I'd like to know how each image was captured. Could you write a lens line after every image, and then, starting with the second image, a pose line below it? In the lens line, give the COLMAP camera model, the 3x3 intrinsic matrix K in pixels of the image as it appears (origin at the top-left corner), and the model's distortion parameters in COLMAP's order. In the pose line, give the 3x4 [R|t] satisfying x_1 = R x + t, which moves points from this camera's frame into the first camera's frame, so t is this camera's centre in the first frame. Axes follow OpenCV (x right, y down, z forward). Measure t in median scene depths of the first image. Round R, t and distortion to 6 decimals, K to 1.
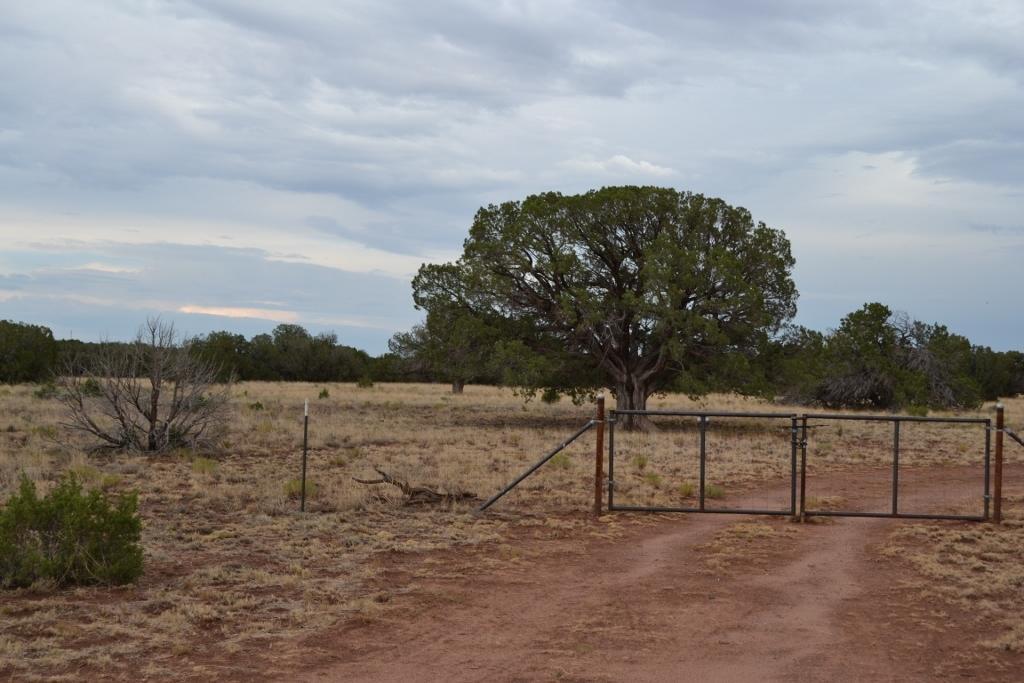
lens RADIAL K [[1406.4, 0, 512.0], [0, 1406.4, 341.5], [0, 0, 1]] dist [0.003843, 0.004647]
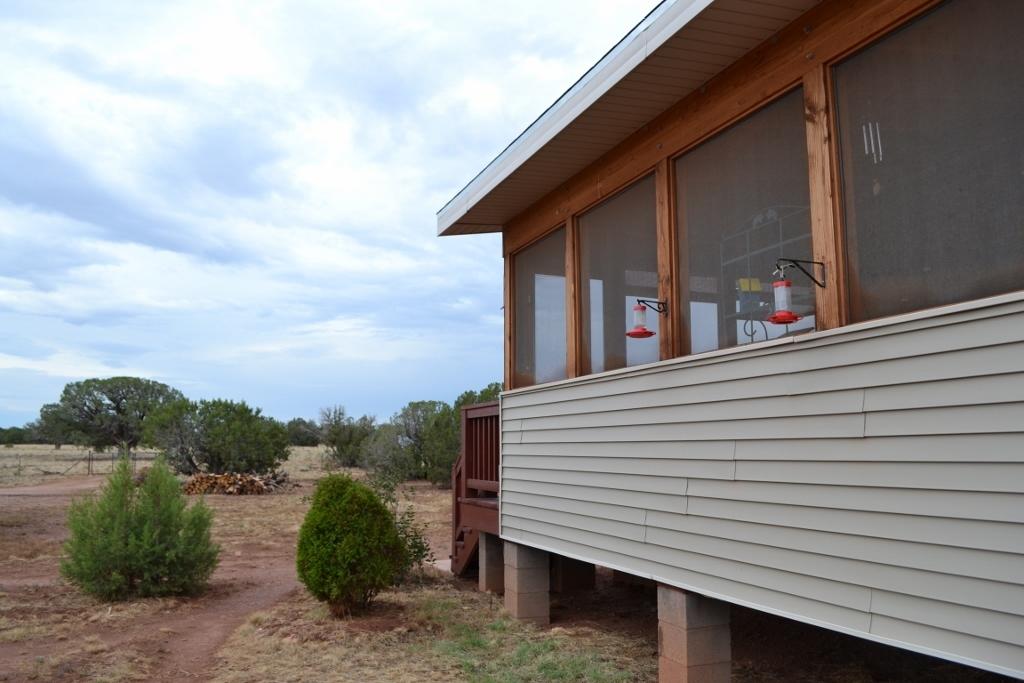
lens RADIAL K [[818.6, 0, 512.0], [0, 818.6, 341.5], [0, 0, 1]] dist [-0.079287, 0.010206]
pose [[0.889018, 0.025142, 0.457181, 0.035204], [0.014589, 0.996429, -0.083166, -0.031676], [-0.457639, 0.080606, 0.885477, -0.827510]]
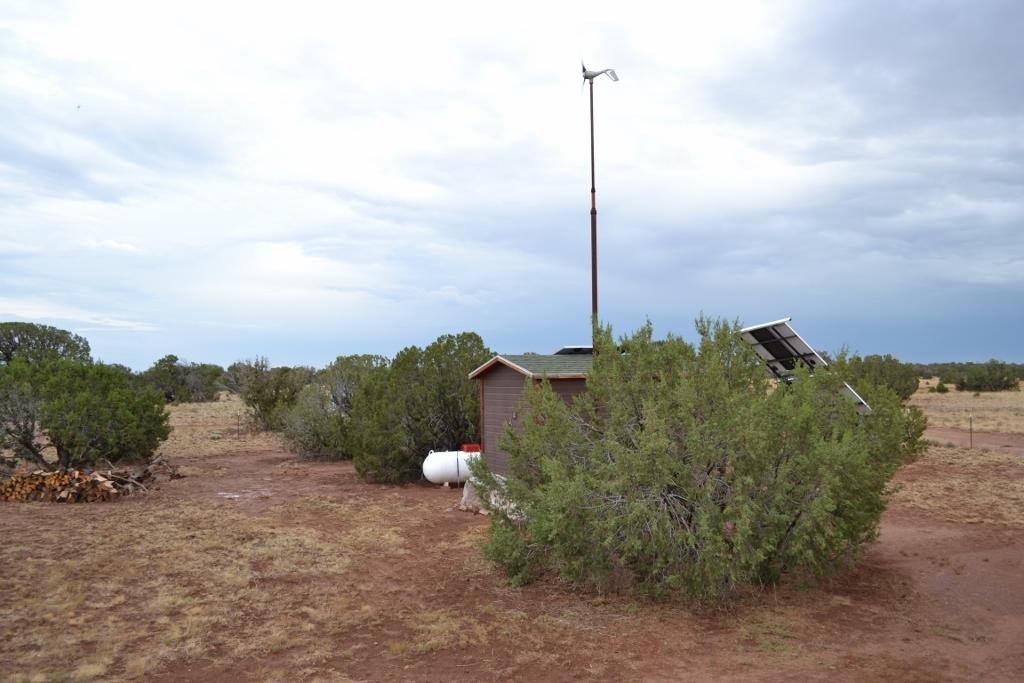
lens RADIAL K [[818.6, 0, 512.0], [0, 818.6, 341.5], [0, 0, 1]] dist [-0.079287, 0.010206]
pose [[0.863794, -0.014440, 0.503639, 0.135665], [0.020449, 0.999770, -0.006406, -0.048427], [-0.503431, 0.015832, 0.863890, -0.630039]]
